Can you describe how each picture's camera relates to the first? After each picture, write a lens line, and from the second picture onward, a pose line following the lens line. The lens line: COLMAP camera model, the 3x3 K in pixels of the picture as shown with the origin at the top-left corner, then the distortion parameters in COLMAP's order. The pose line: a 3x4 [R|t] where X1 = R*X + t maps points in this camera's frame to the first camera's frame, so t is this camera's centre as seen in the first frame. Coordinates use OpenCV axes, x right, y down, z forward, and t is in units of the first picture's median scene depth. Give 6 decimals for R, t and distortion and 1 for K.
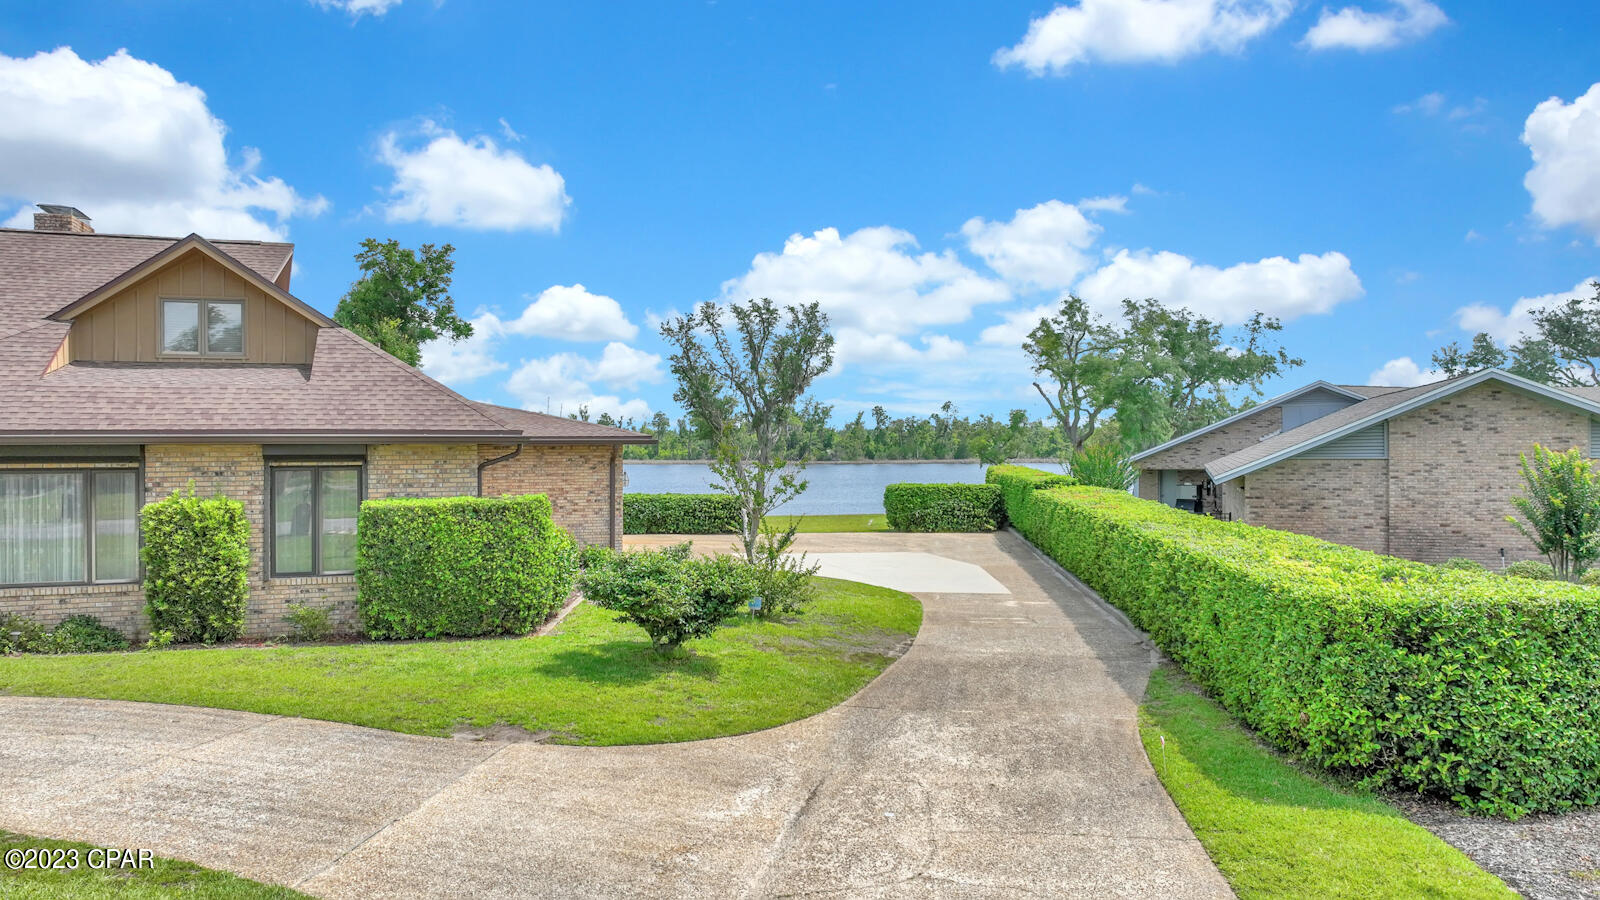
lens RADIAL K [[1121.2, 0, 800.0], [0, 1121.2, 450.0], [0, 0, 1]] dist [0.002276, 0.002233]
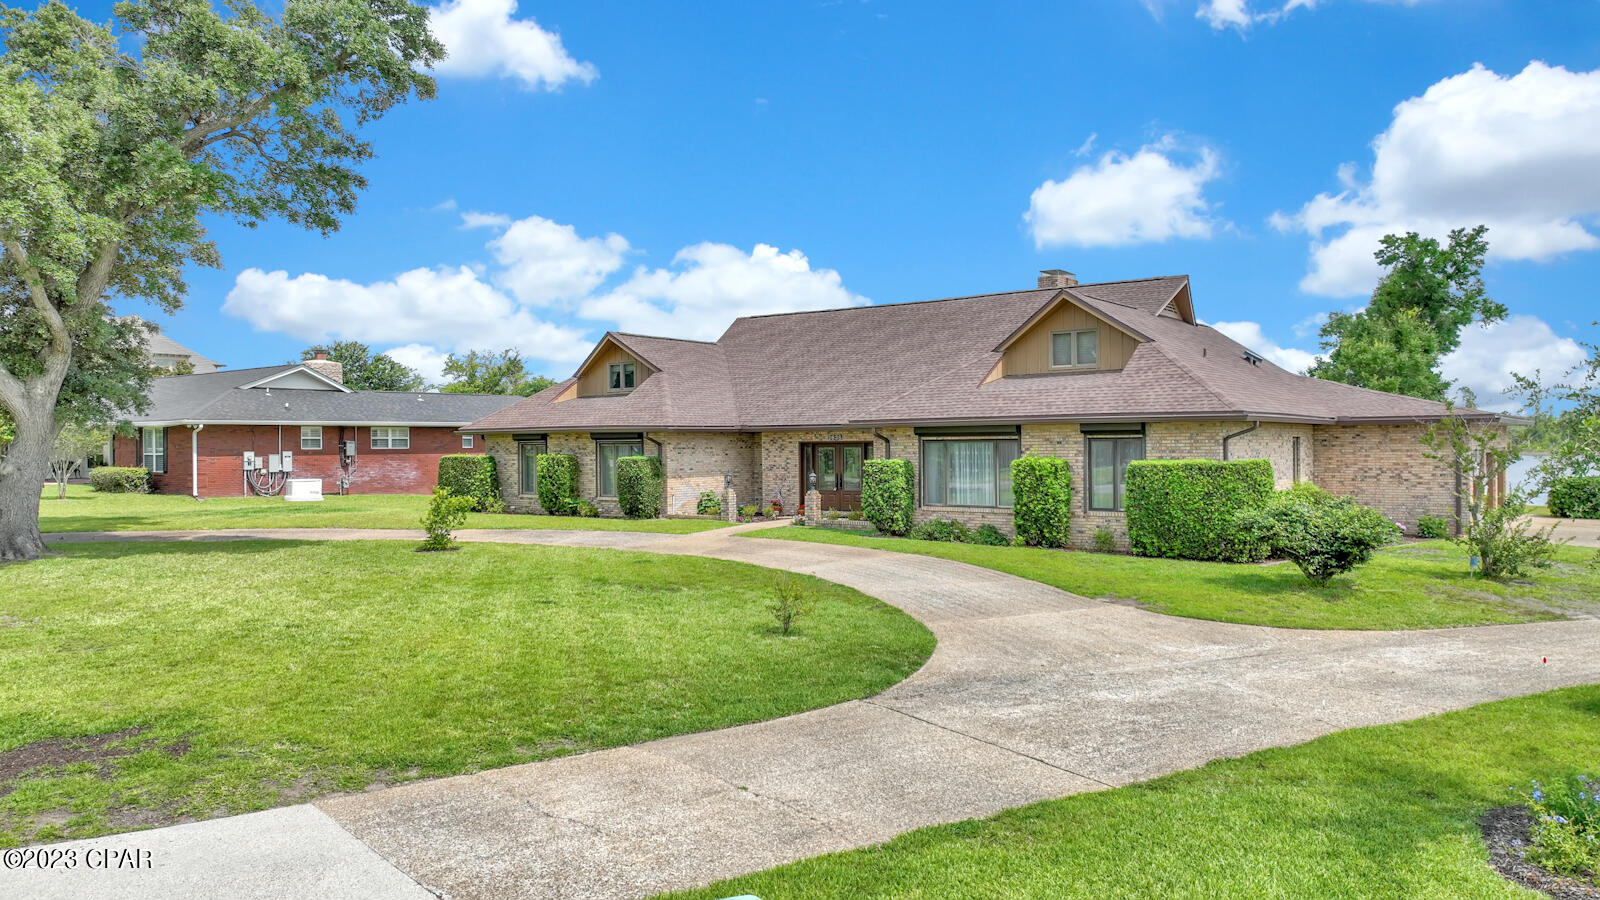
lens RADIAL K [[1121.2, 0, 800.0], [0, 1121.2, 450.0], [0, 0, 1]] dist [0.002276, 0.002233]
pose [[0.575618, 0.002663, -0.817714, 0.562161], [0.003291, 0.999979, 0.005574, 0.021277], [0.817712, -0.005900, 0.575598, -0.208669]]
